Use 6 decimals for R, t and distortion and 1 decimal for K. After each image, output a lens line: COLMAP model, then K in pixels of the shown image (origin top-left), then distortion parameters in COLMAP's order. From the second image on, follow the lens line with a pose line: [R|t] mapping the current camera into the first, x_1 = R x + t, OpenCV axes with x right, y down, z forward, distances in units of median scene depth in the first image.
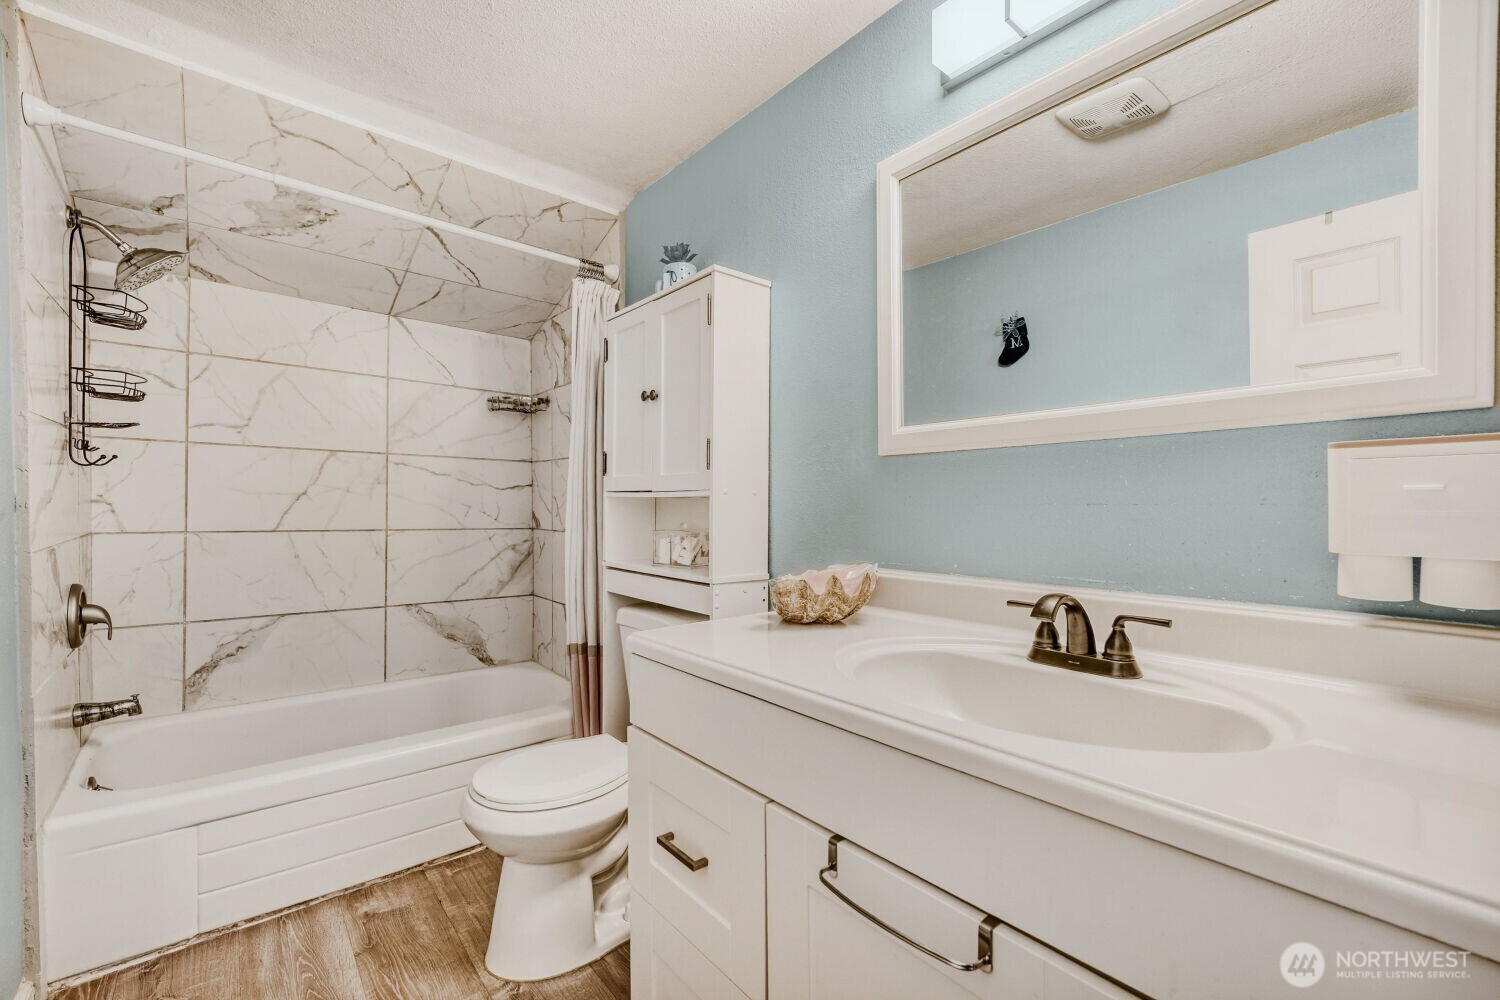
lens RADIAL K [[635.3, 0, 750.0], [0, 635.3, 500.0], [0, 0, 1]] dist [0.000873, 0.000100]
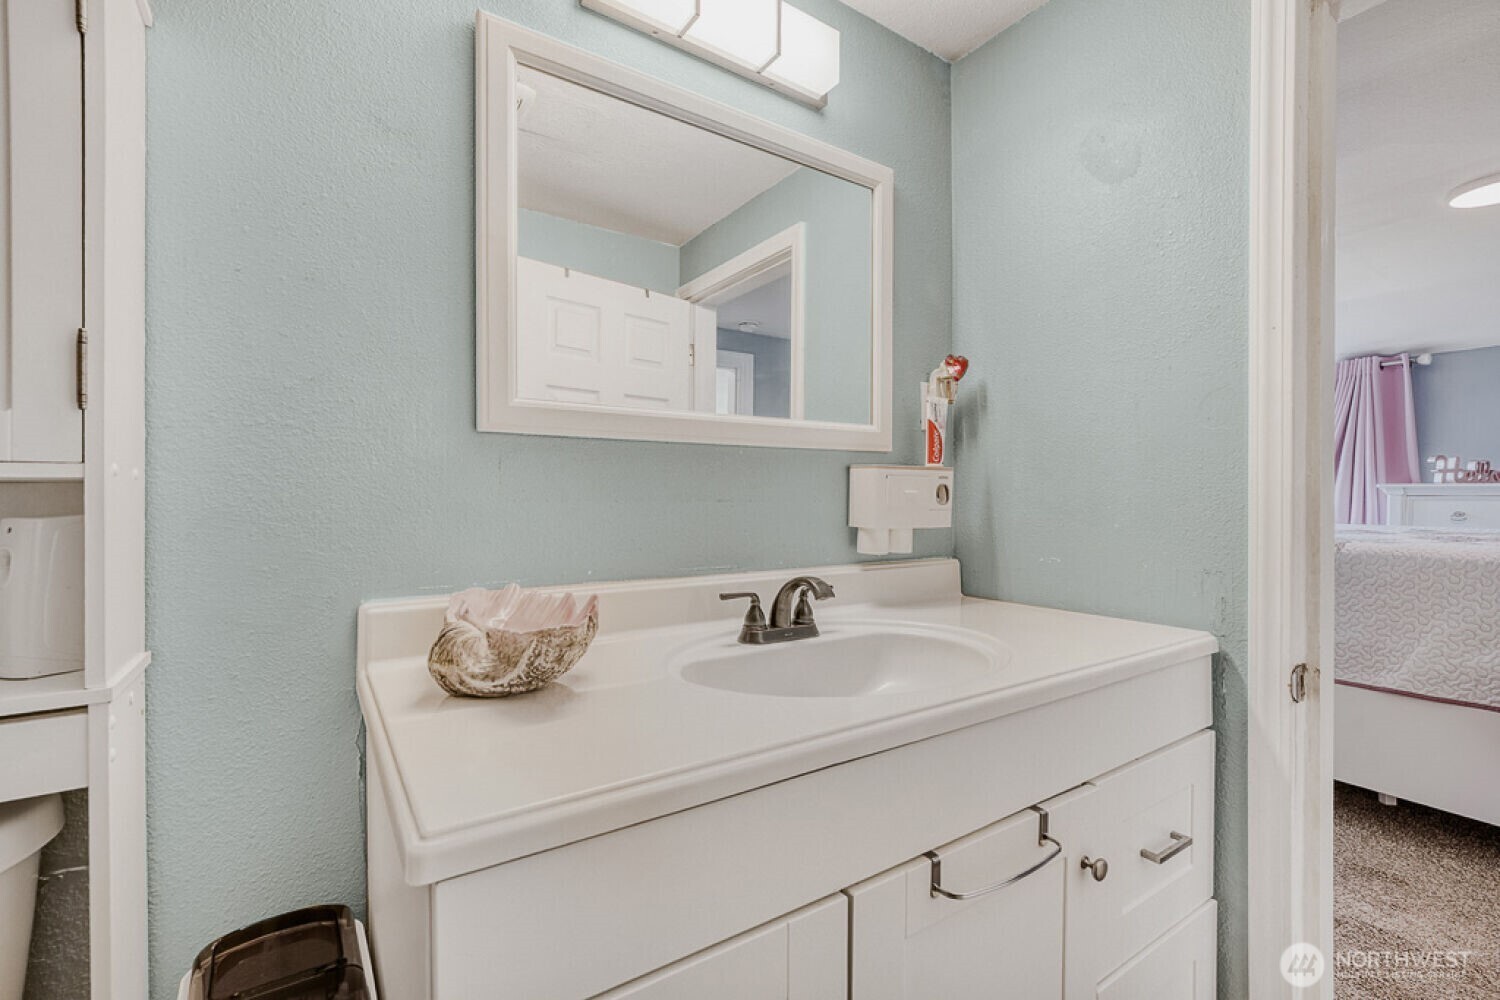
lens RADIAL K [[647.9, 0, 746.4], [0, 647.9, 495.1], [0, 0, 1]] dist [-0.000331, 0.000018]
pose [[0.114754, 0.000371, 0.993394, -0.694055], [-0.014906, 0.999888, 0.001348, -0.006773], [-0.993282, -0.014962, 0.114746, 0.929922]]
